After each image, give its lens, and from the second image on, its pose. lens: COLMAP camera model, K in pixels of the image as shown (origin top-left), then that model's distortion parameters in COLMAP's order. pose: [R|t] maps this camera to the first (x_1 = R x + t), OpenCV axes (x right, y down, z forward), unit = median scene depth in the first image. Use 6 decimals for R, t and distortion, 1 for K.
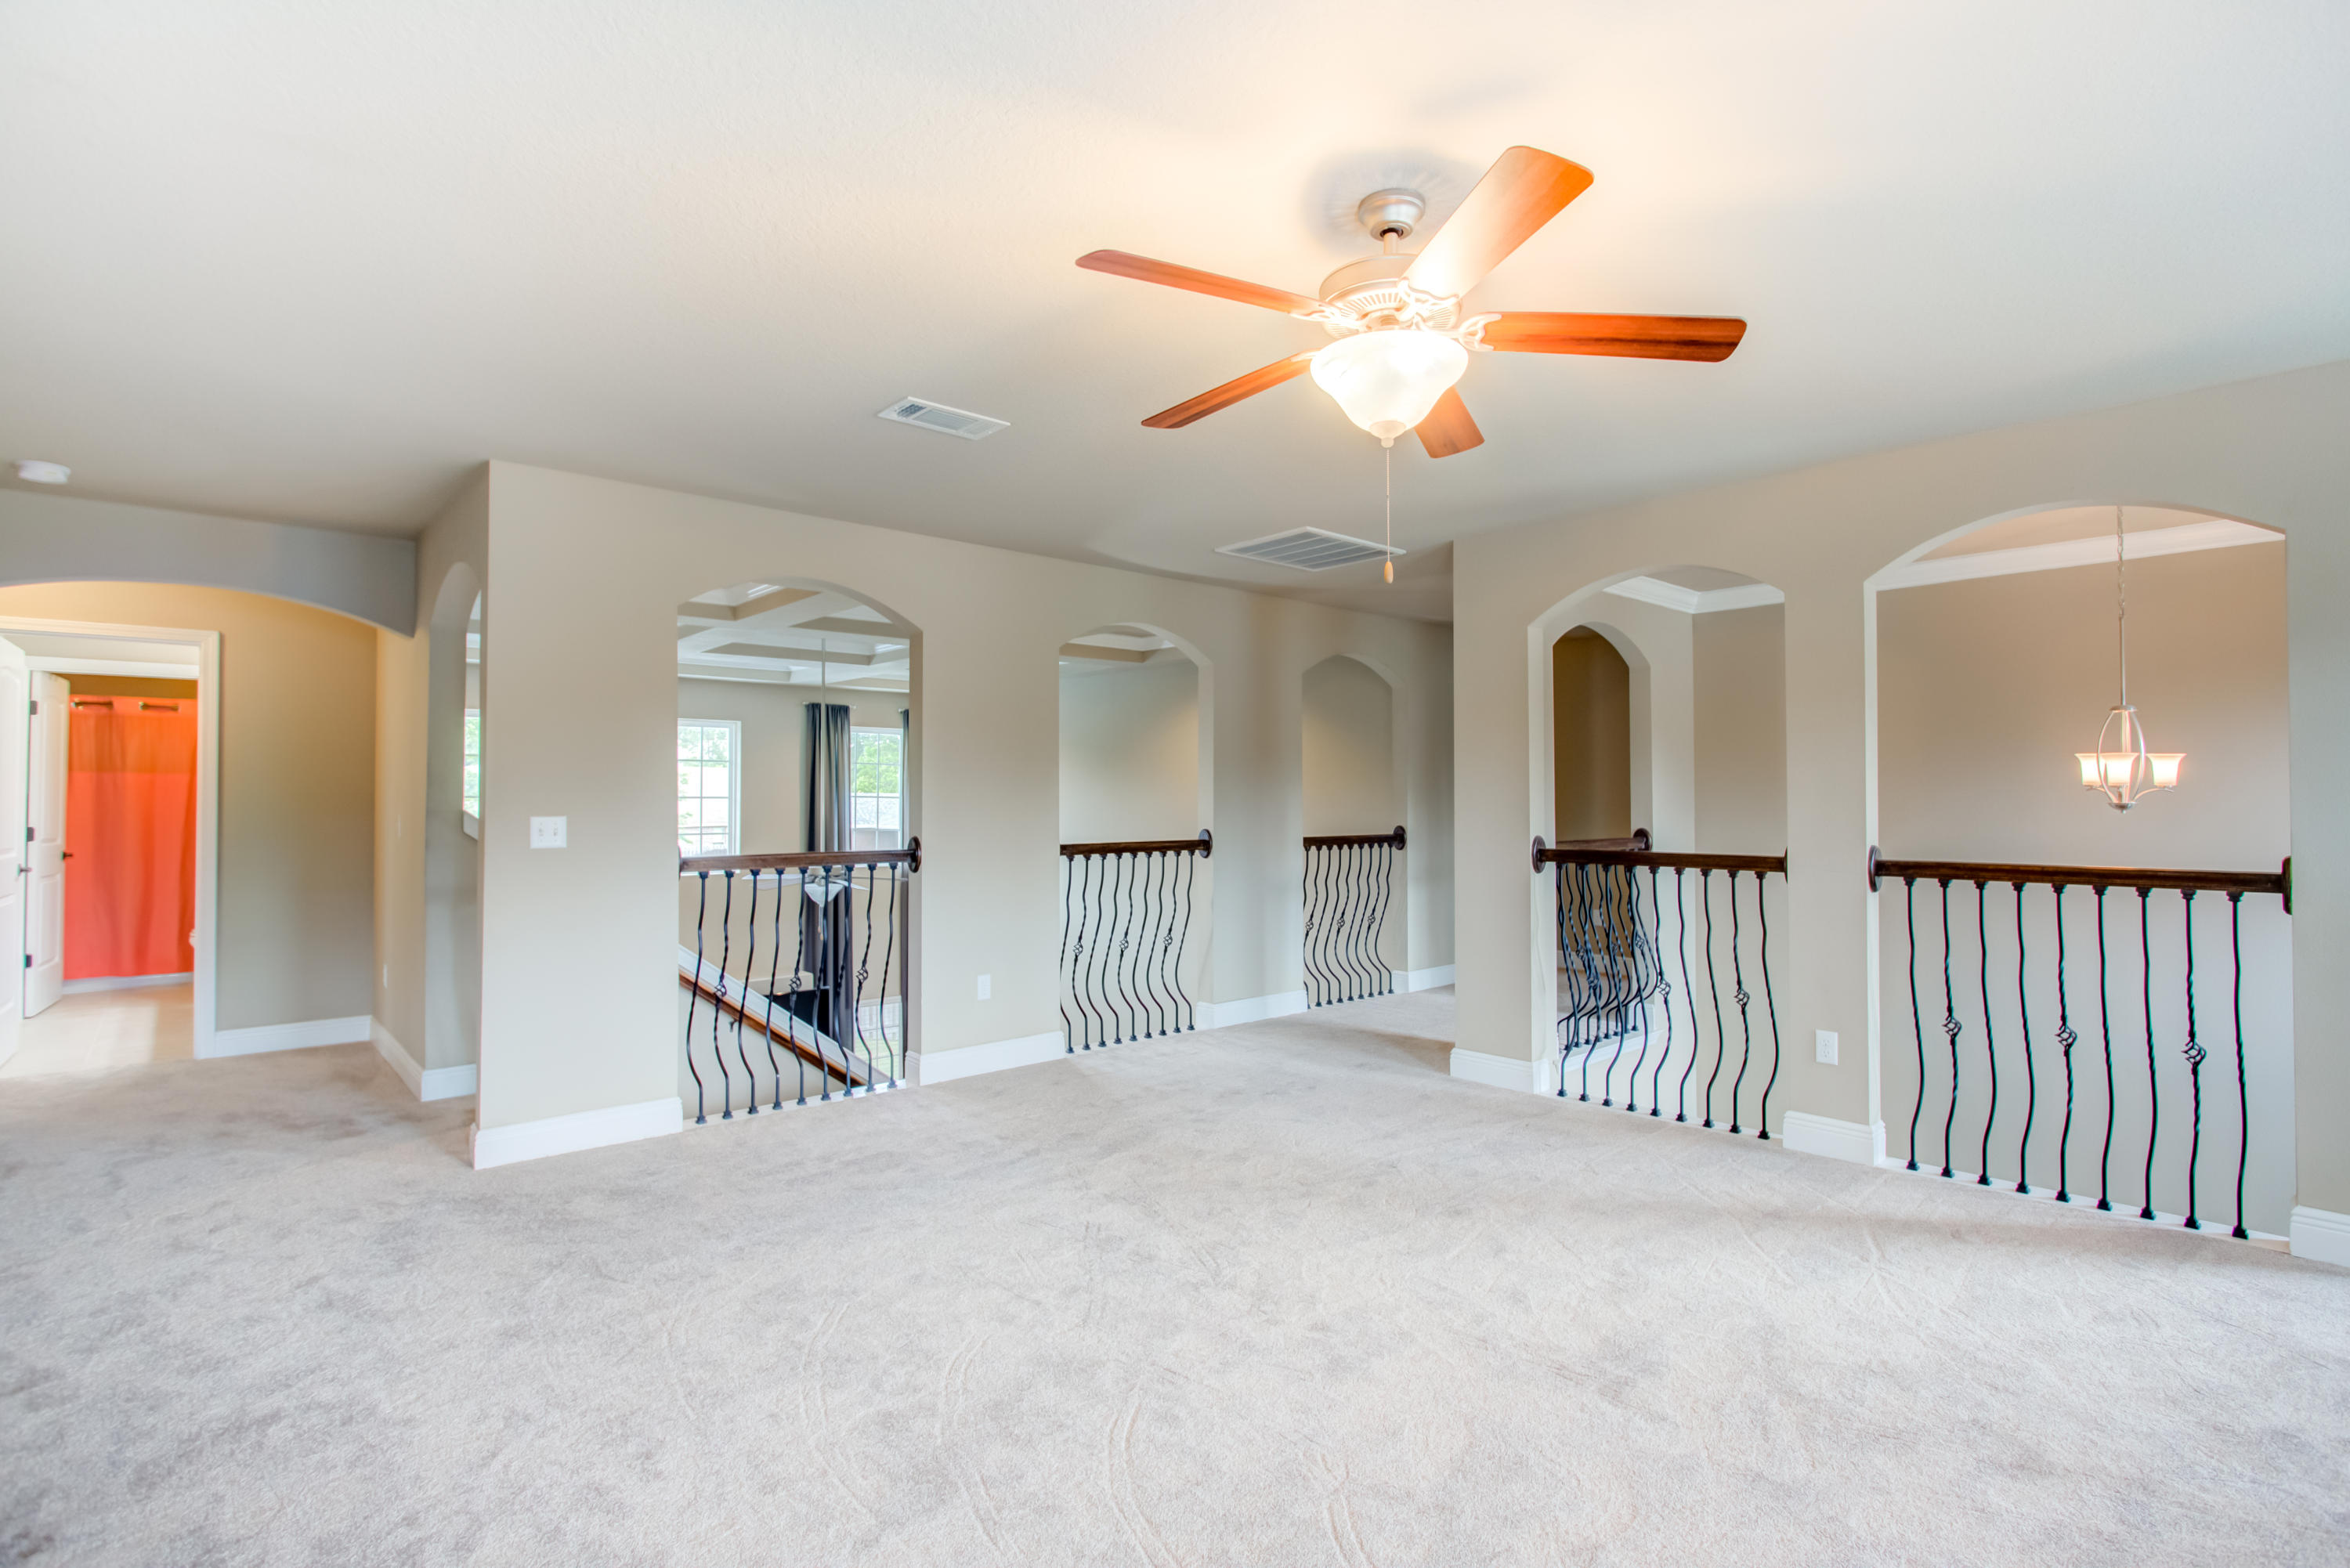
lens RADIAL K [[1123.1, 0, 1190.2], [0, 1123.1, 773.8], [0, 0, 1]] dist [0.000029, 0.000450]
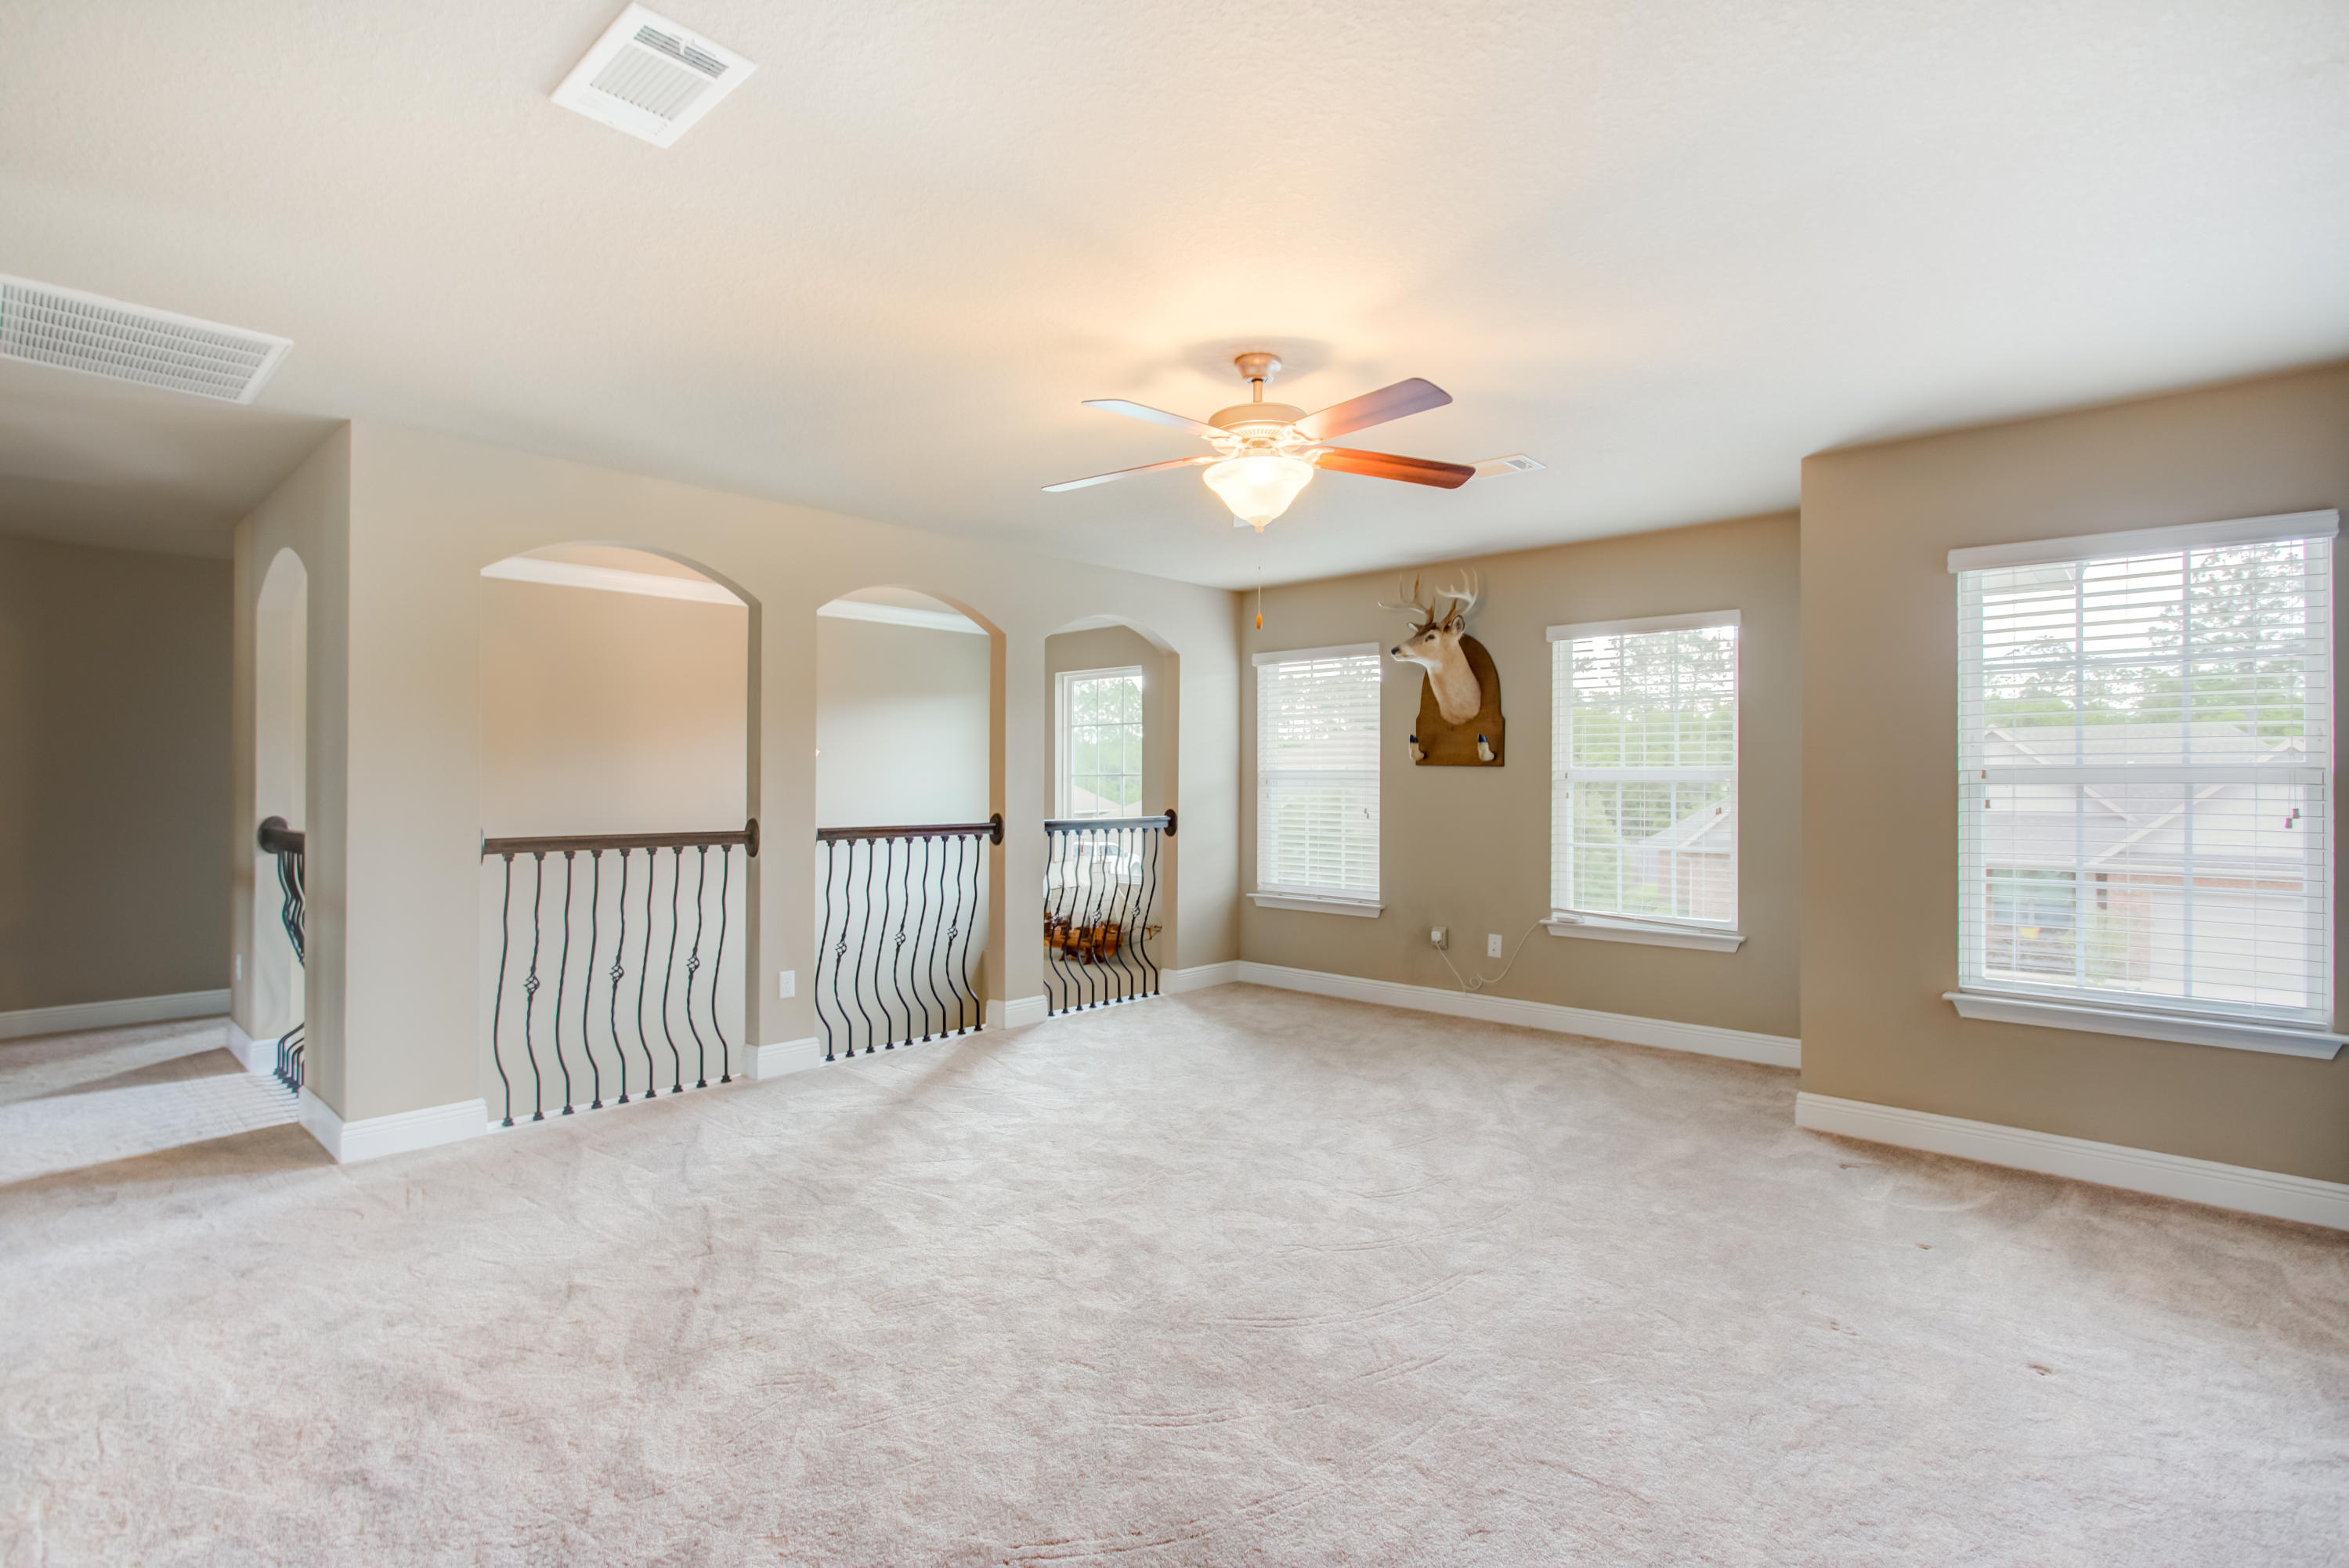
lens RADIAL K [[1182.0, 0, 1174.5], [0, 1182.0, 784.0], [0, 0, 1]] dist [0.001412, 0.000288]
pose [[-0.115279, 0.004338, 0.993324, -0.770613], [-0.021897, 0.999736, -0.006907, 0.032961], [-0.993092, -0.022547, -0.115154, 0.779045]]
